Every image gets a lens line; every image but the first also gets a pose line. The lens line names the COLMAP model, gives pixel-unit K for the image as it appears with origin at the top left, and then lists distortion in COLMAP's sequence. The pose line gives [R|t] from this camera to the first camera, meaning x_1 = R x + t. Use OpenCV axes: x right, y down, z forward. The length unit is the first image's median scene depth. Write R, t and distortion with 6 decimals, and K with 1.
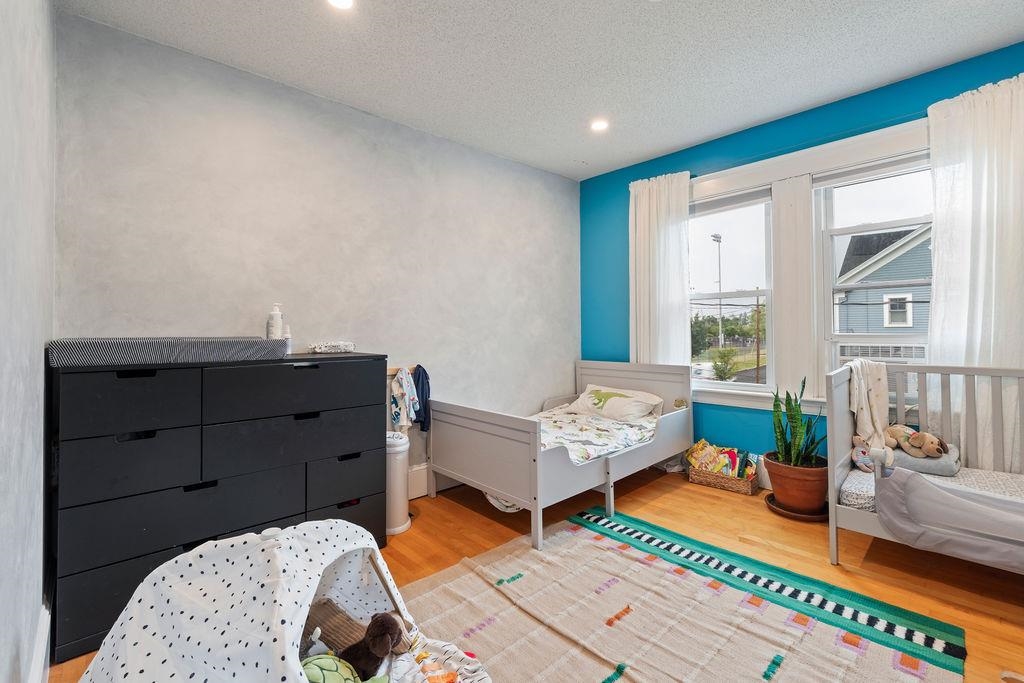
lens RADIAL K [[451.2, 0, 507.5], [0, 451.2, 331.7], [0, 0, 1]] dist [-0.002014, 0.000757]
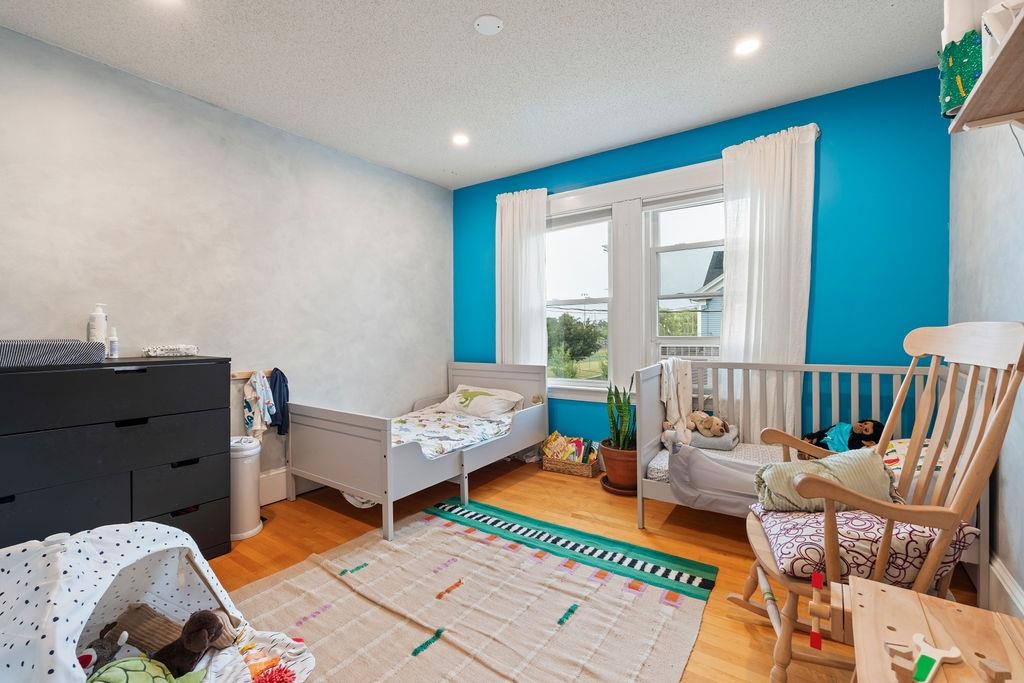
lens RADIAL K [[451.2, 0, 513.9], [0, 451.2, 342.3], [0, 0, 1]] dist [-0.002014, 0.000757]
pose [[0.978286, -0.002767, 0.207243, 0.132382], [-0.000594, 0.999869, 0.016153, 0.001410], [-0.207261, -0.015925, 0.978156, -0.085828]]
